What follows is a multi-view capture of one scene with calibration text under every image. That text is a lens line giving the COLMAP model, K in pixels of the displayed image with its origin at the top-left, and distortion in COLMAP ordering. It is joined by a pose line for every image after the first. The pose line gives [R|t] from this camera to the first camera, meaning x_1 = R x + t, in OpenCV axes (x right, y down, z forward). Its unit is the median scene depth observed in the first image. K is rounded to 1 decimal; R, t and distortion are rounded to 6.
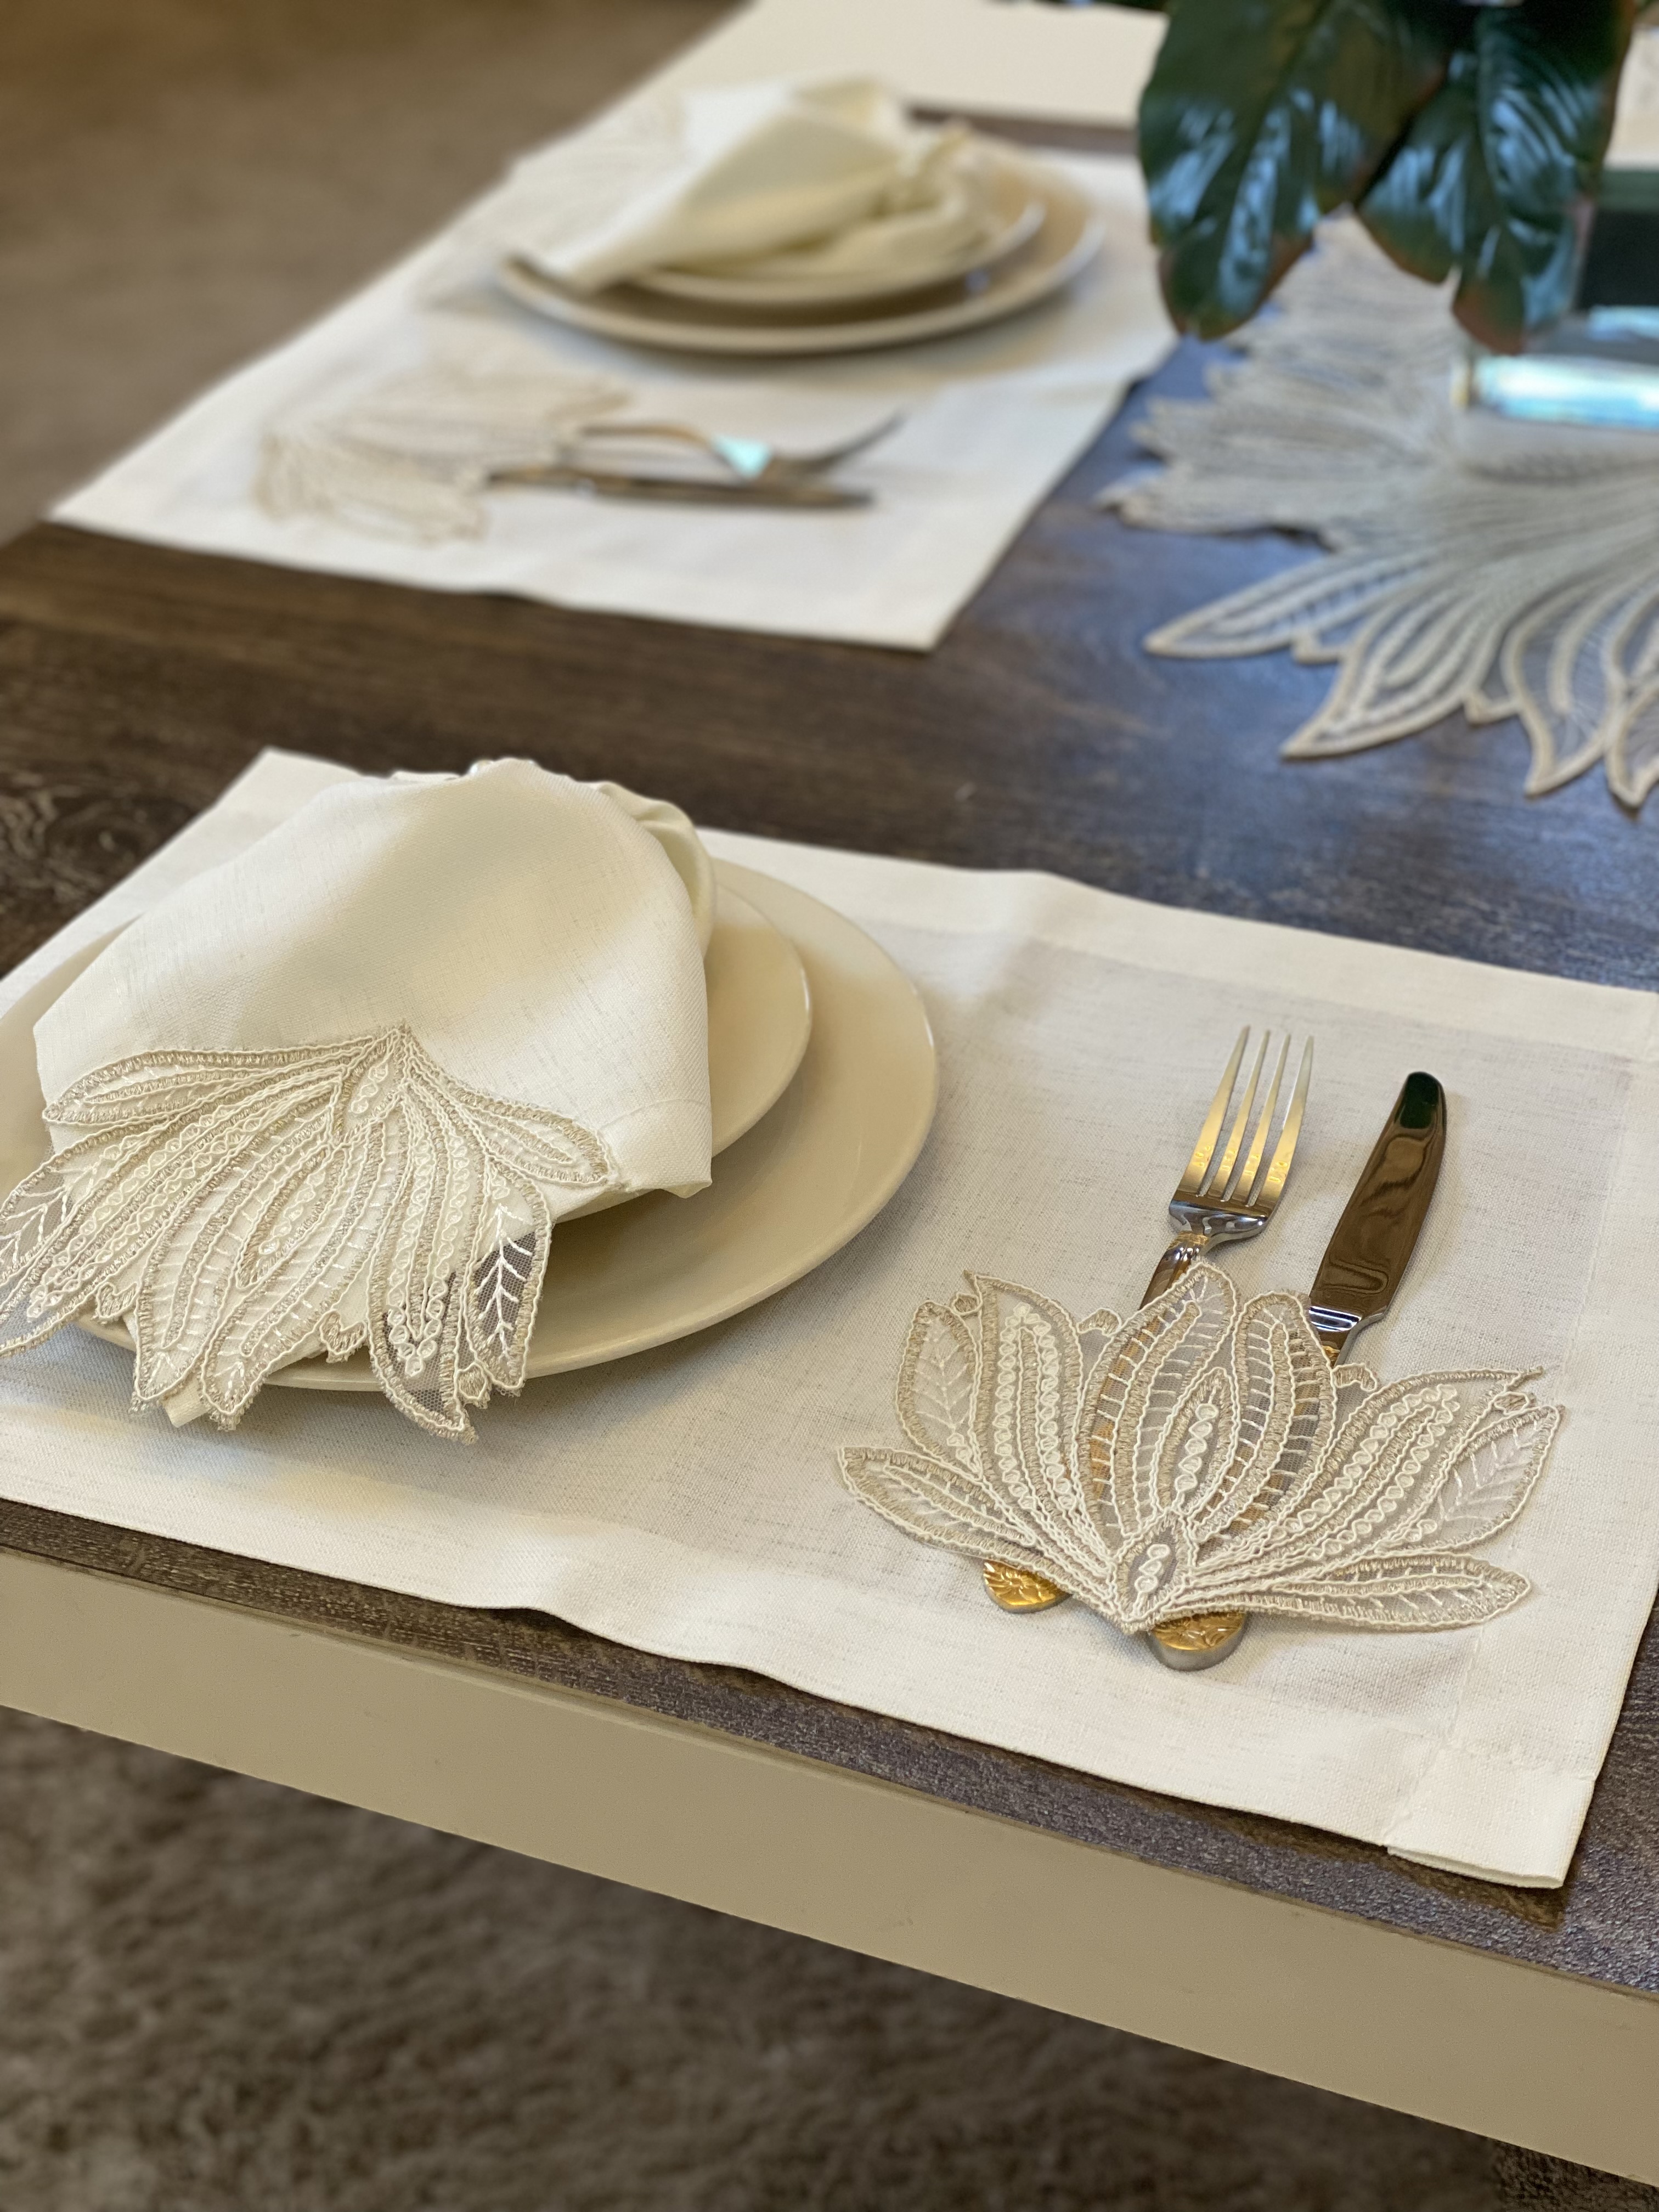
lens RADIAL K [[3310.2, 0, 837.3], [0, 3310.2, 1104.7], [0, 0, 1]] dist [0.142684, -0.386770]
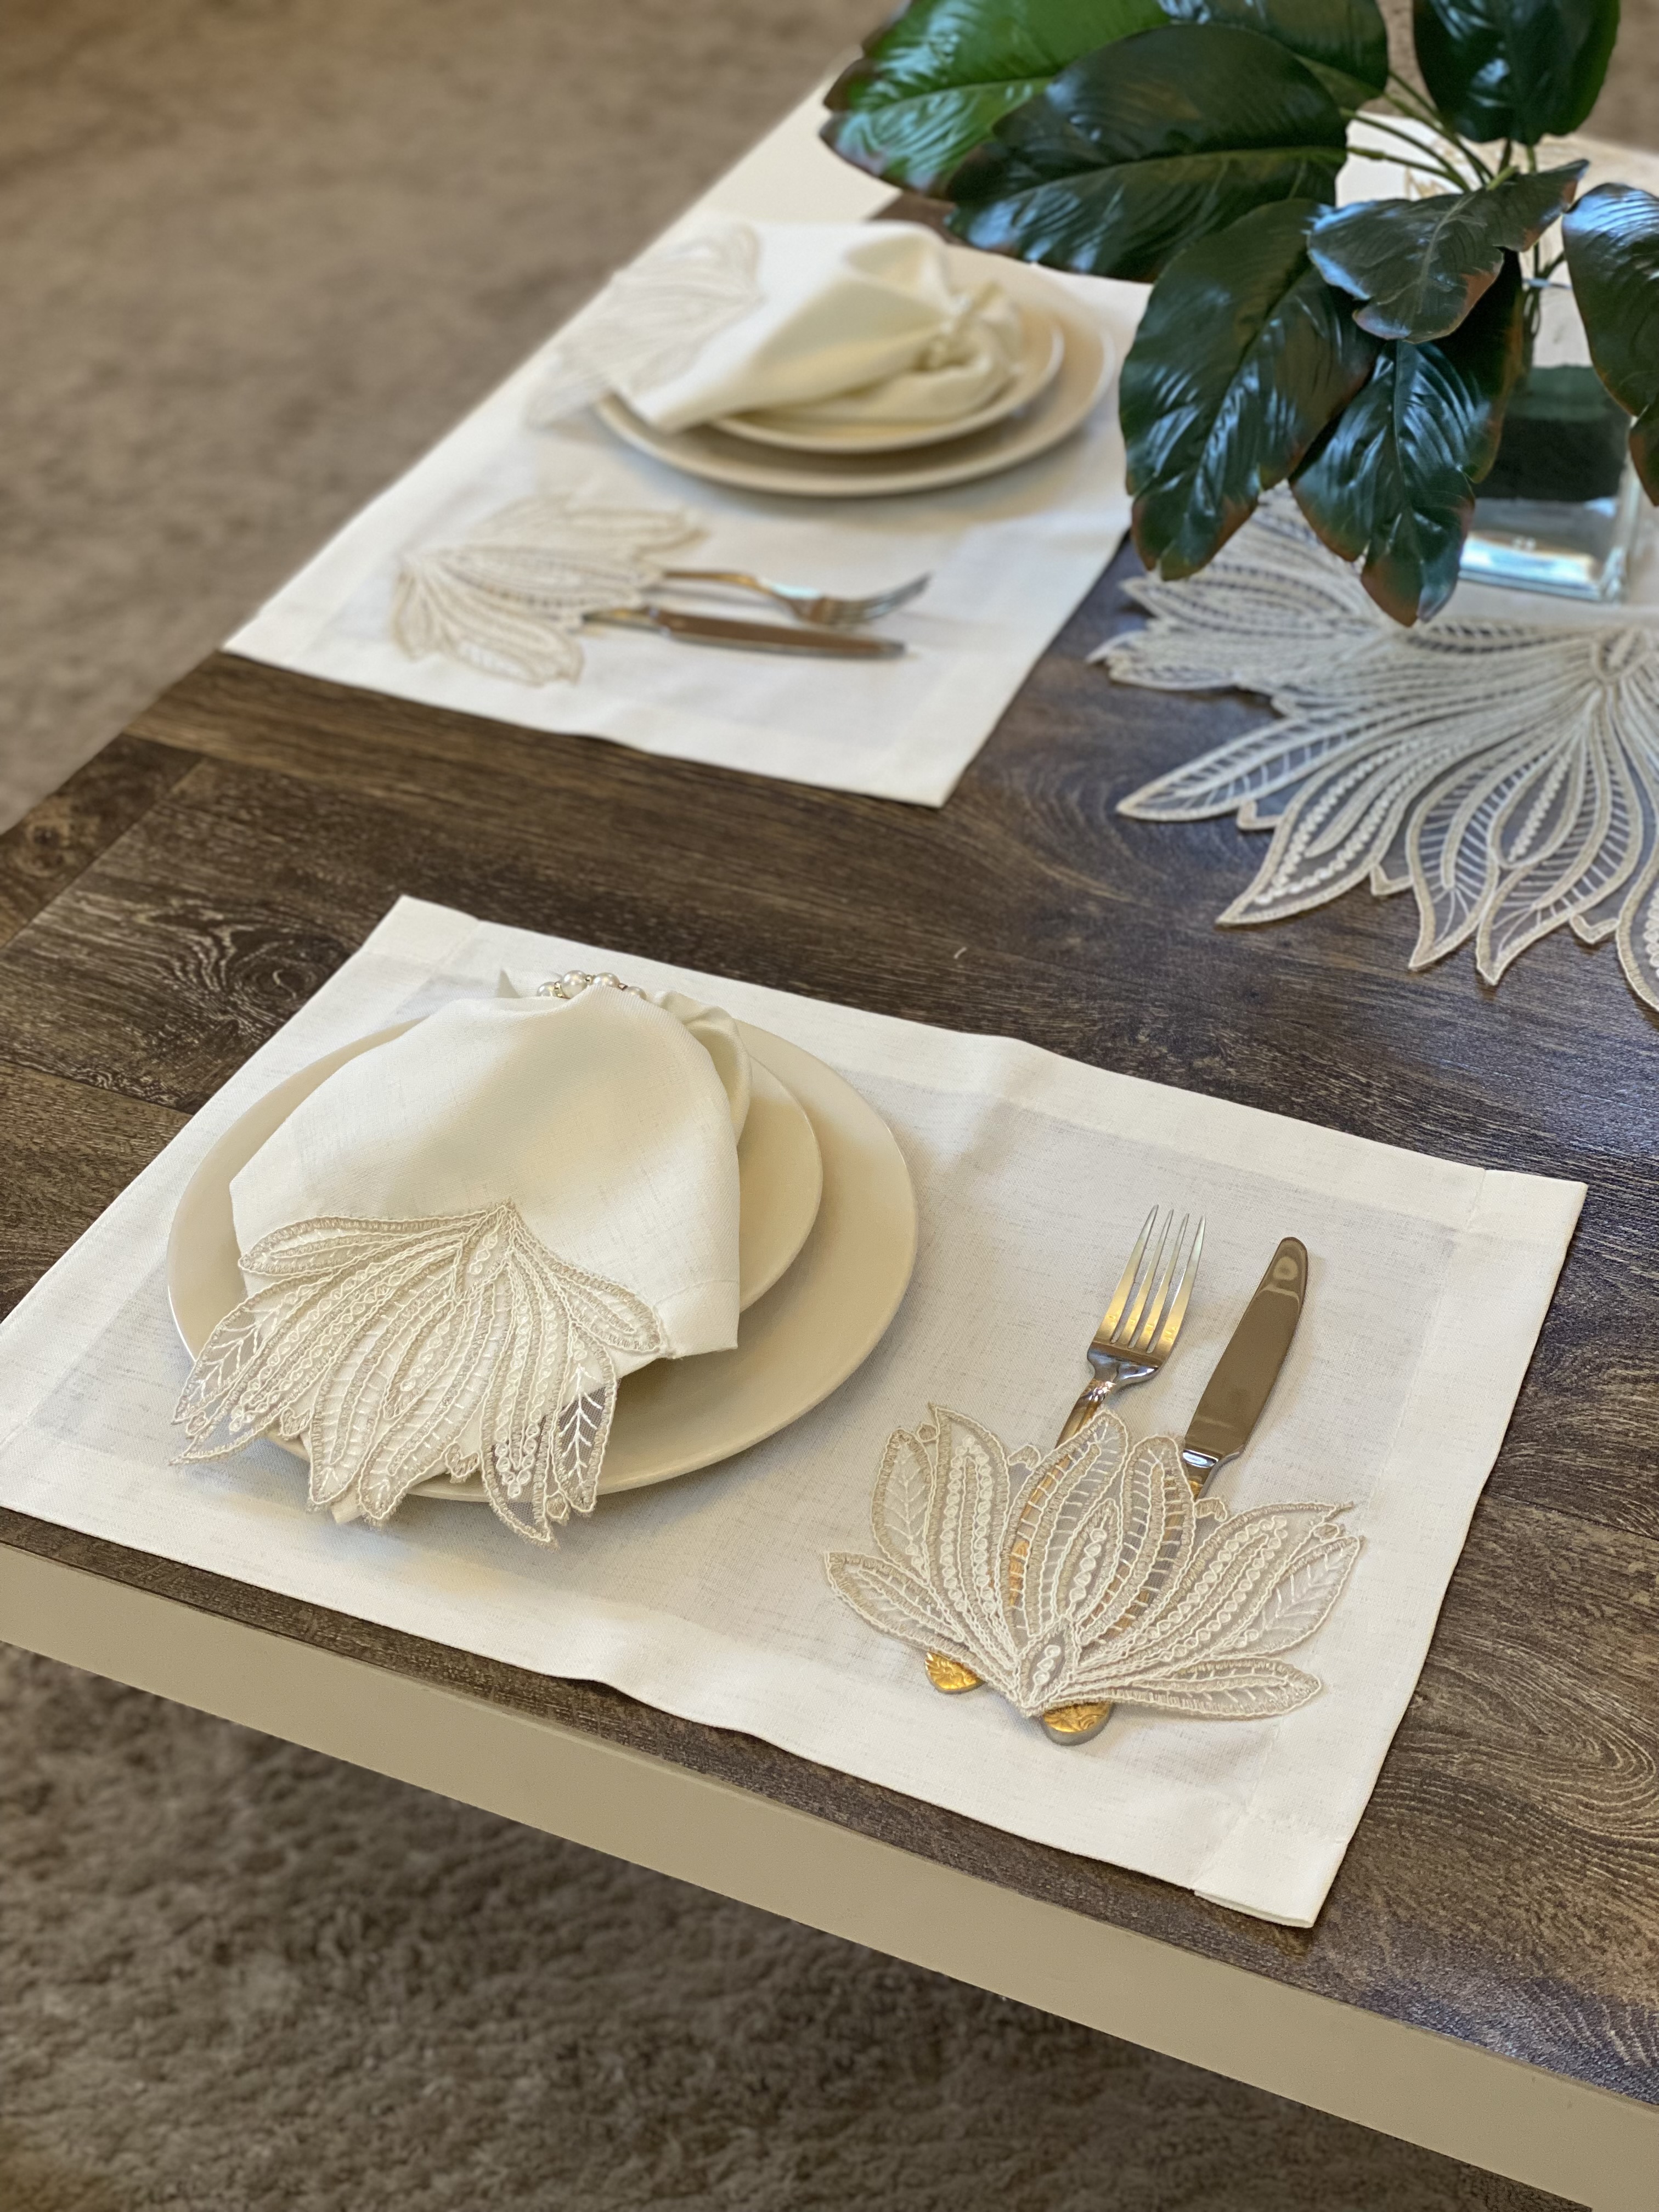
lens RADIAL K [[3306.5, 0, 842.5], [0, 3306.5, 1099.4], [0, 0, 1]] dist [0.132645, -0.142070]
pose [[0.999324, 0.026916, -0.025058, 0.025768], [-0.024394, 0.995080, 0.096023, -0.149943], [0.027519, -0.095347, 0.995064, -0.233685]]
